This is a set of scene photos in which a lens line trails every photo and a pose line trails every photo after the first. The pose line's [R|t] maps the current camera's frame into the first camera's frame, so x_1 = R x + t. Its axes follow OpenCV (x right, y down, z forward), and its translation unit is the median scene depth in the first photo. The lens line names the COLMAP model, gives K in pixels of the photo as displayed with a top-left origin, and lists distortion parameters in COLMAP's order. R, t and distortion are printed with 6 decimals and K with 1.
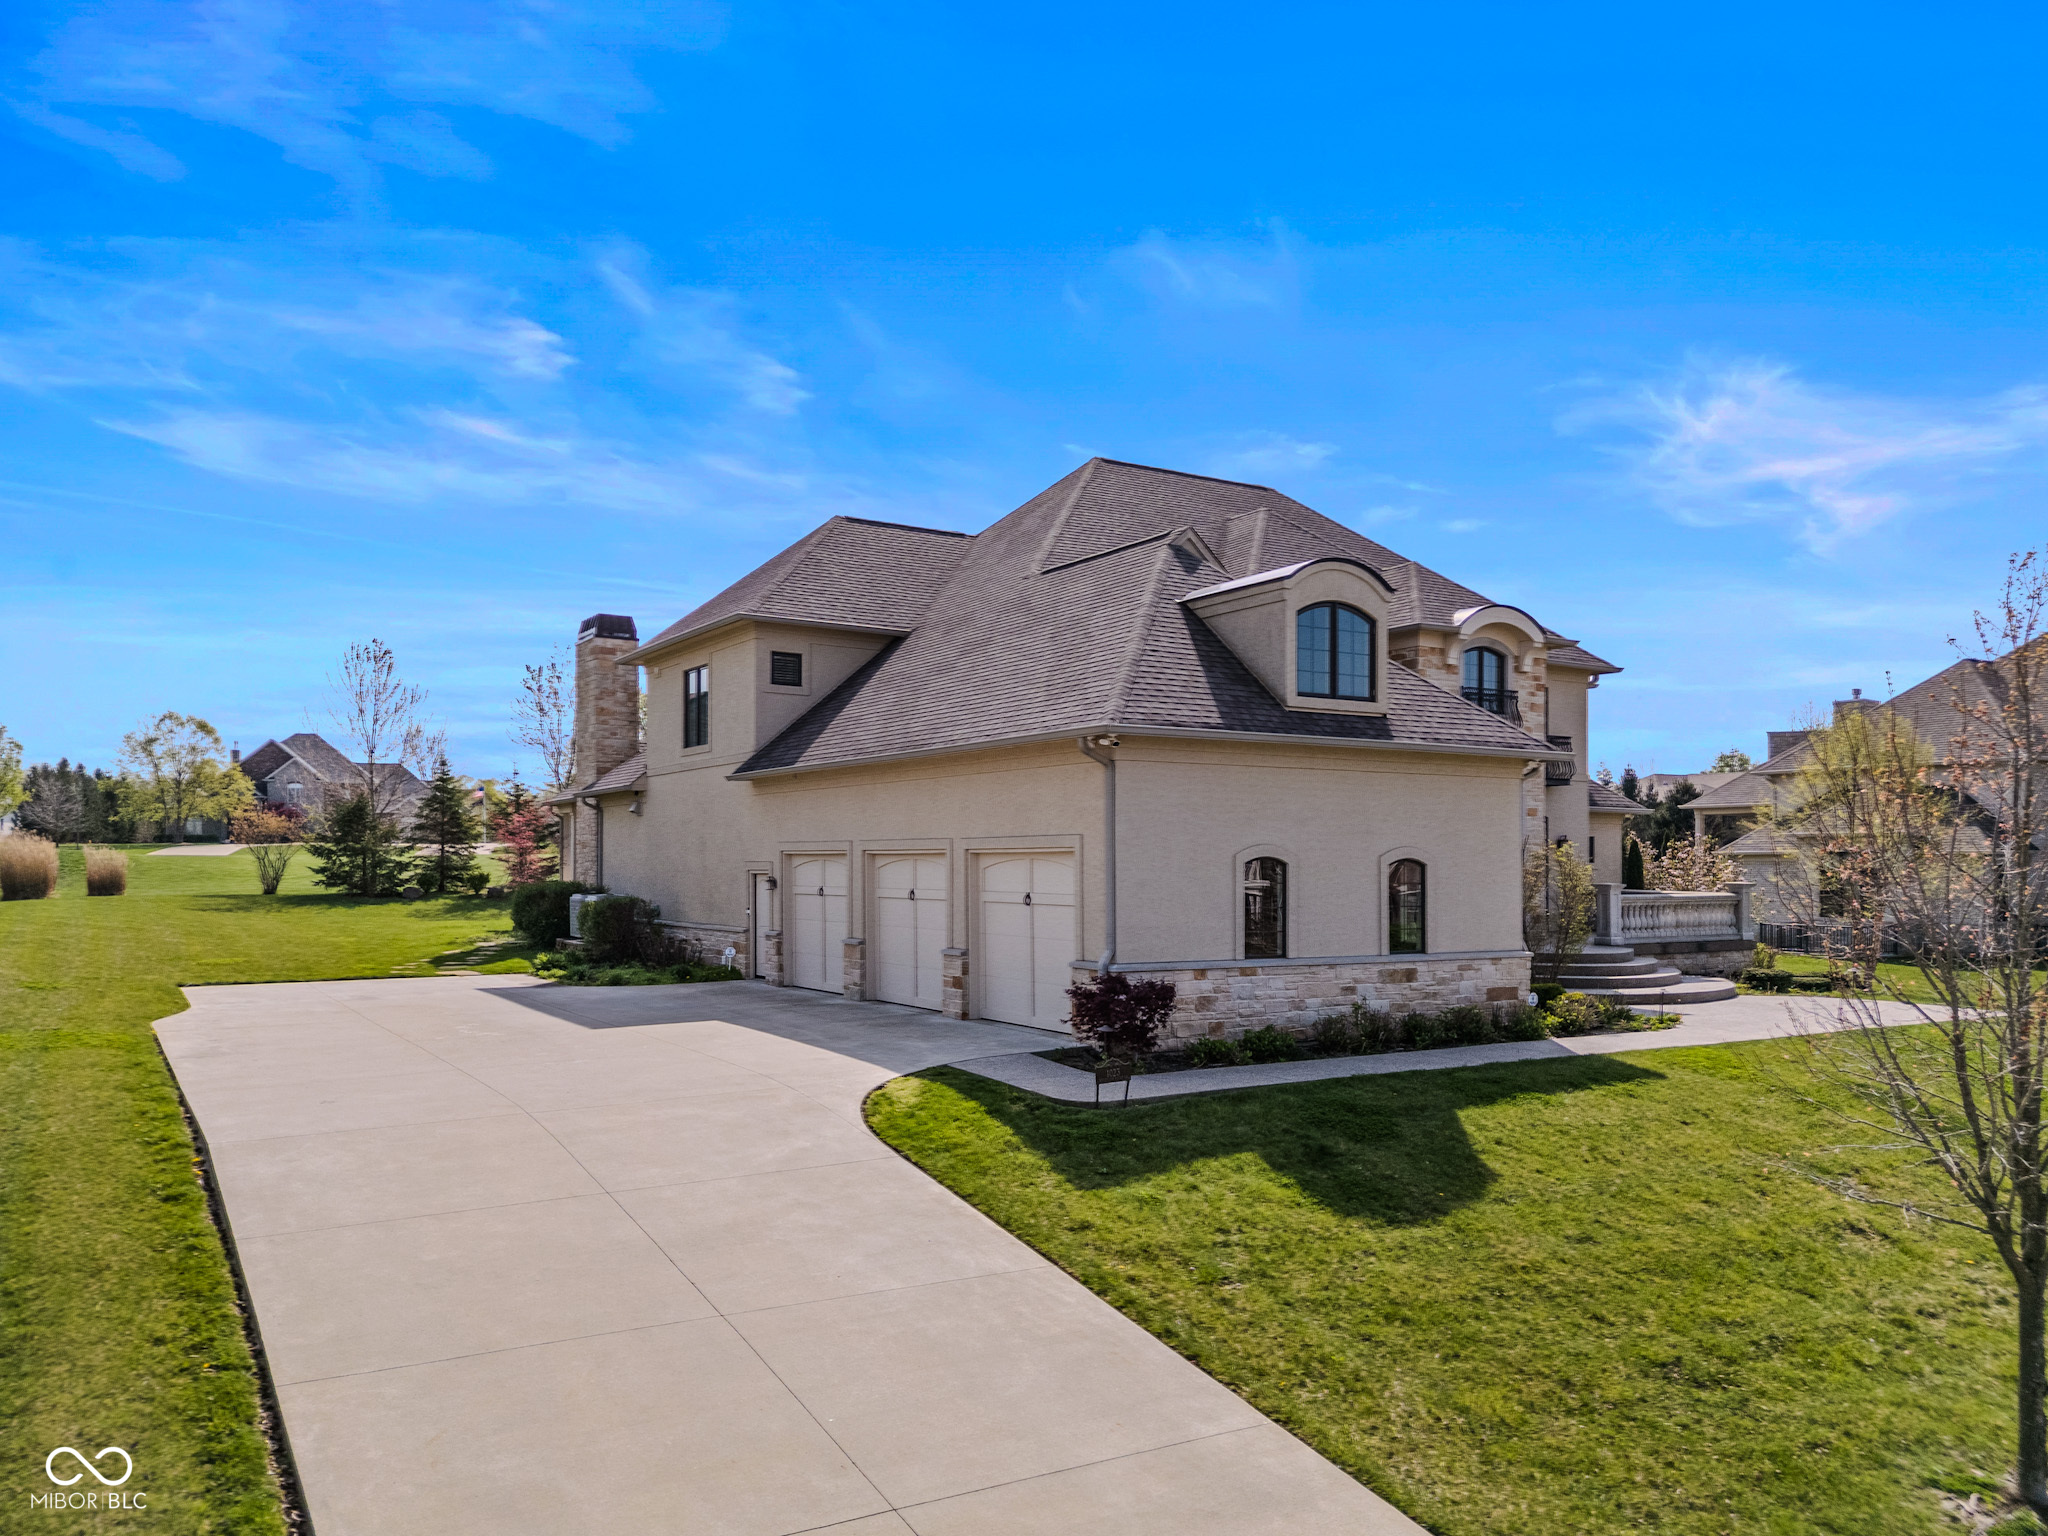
lens RADIAL K [[1492.5, 0, 983.6], [0, 1492.5, 830.7], [0, 0, 1]] dist [0.023533, 0.001148]
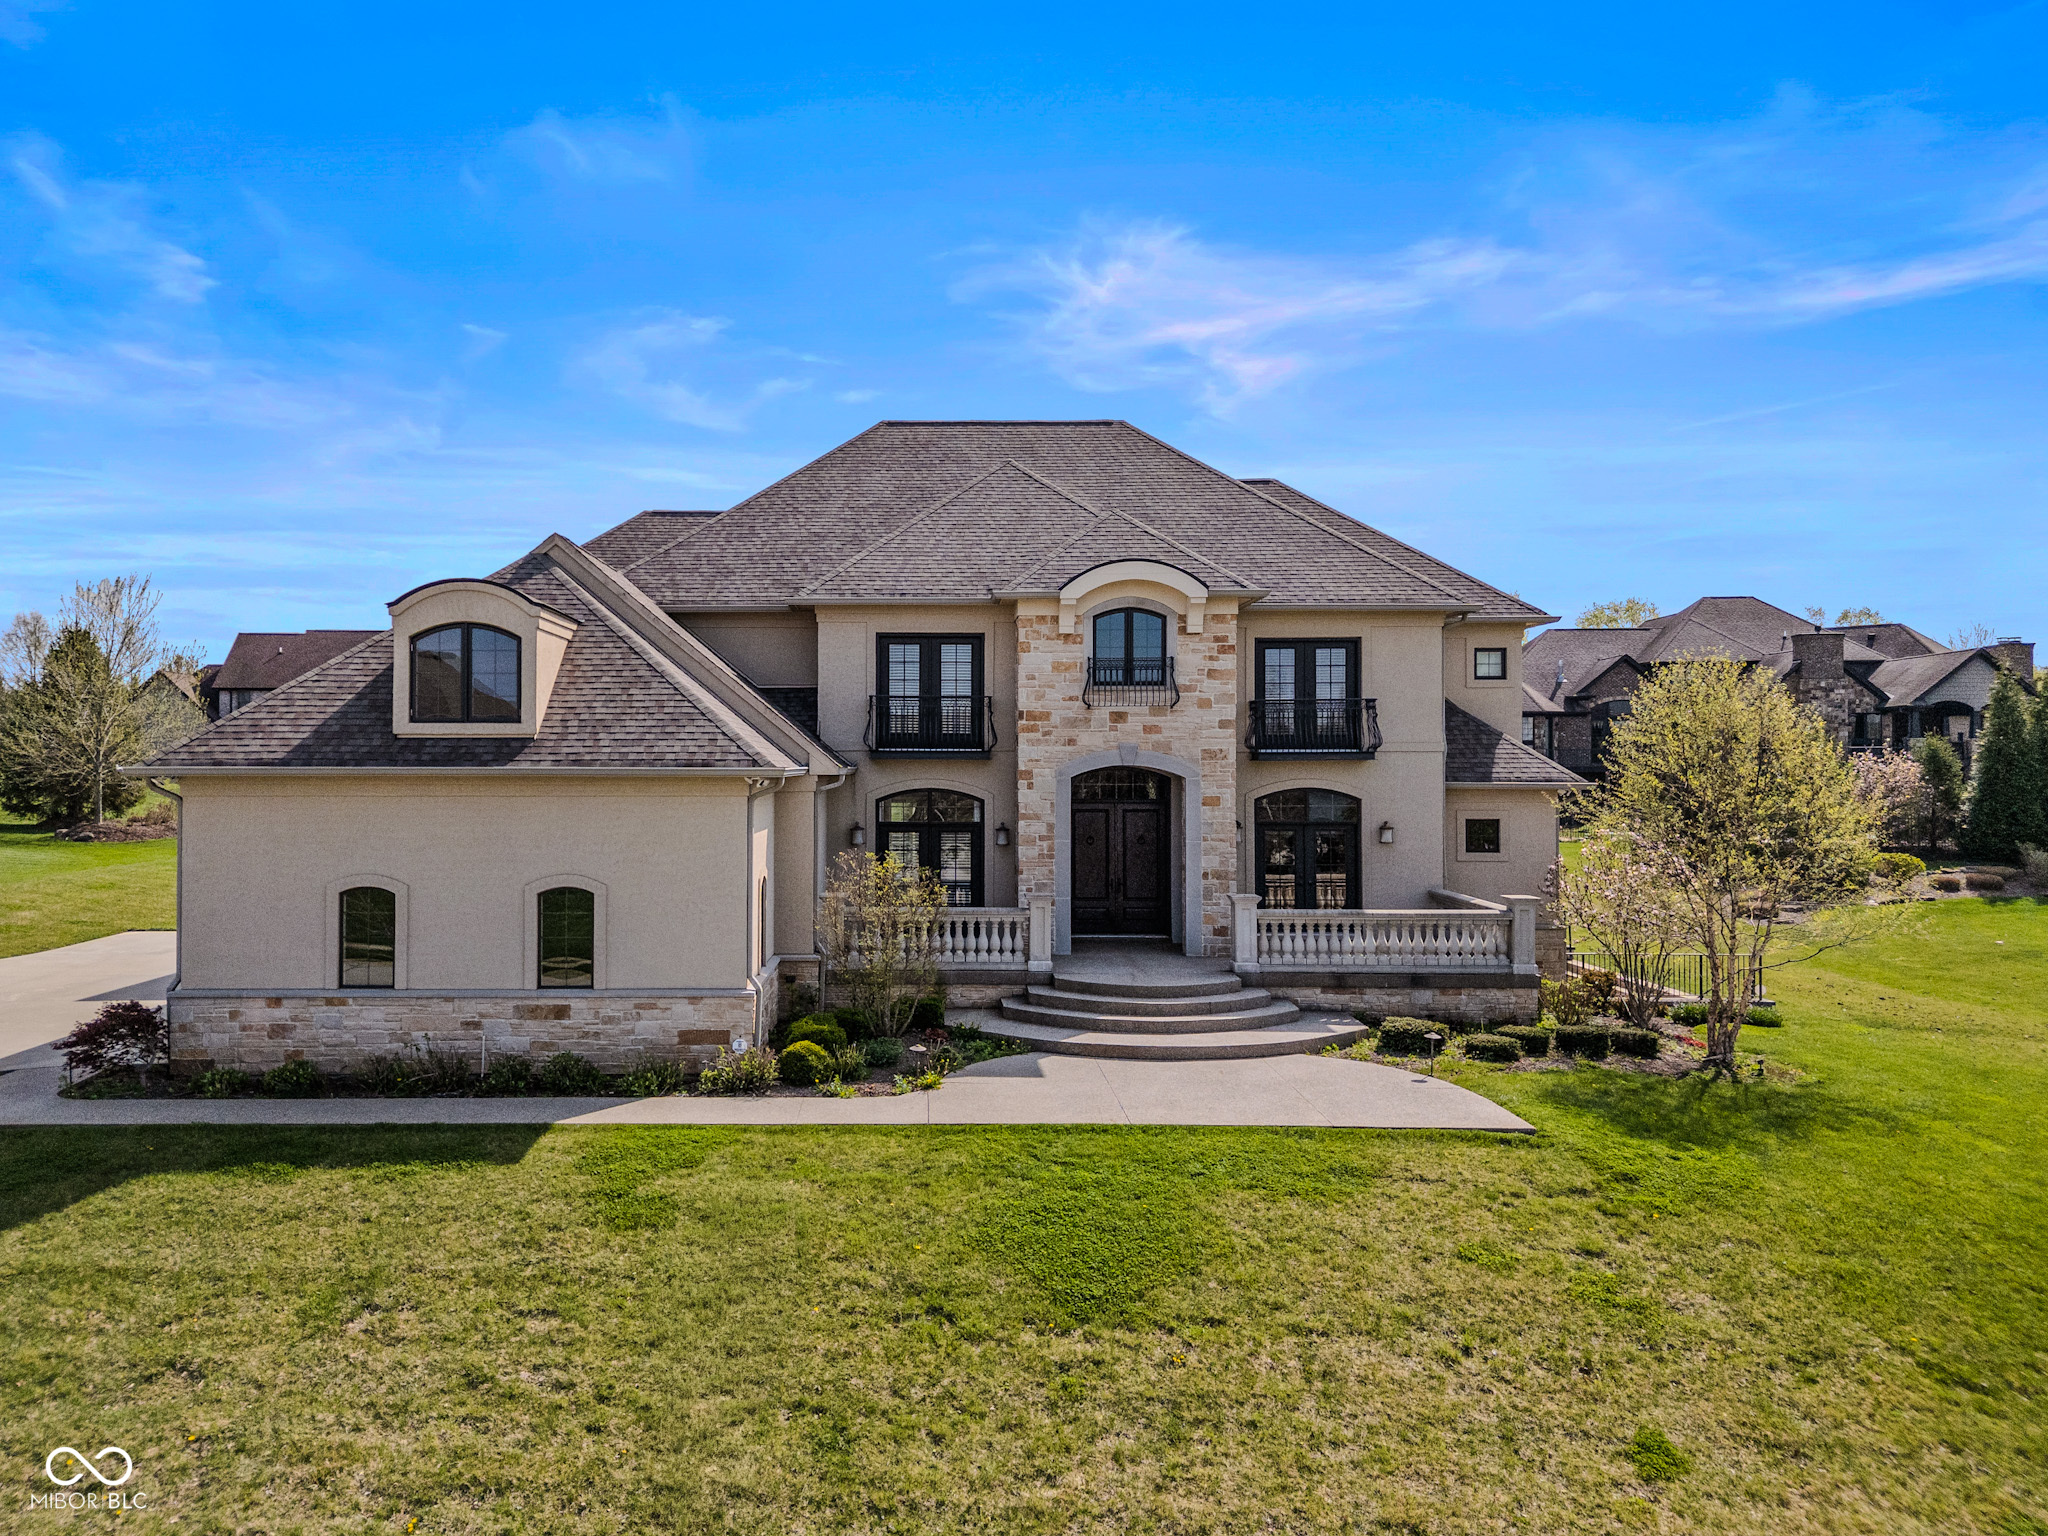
lens RADIAL K [[1477.6, 0, 889.1], [0, 1477.6, 758.8], [0, 0, 1]] dist [0.042013, -0.022857]
pose [[0.846548, -0.015437, -0.532089, 0.978036], [0.018576, 0.999827, 0.000547, -0.060260], [0.531988, -0.010348, 0.846688, 0.330979]]
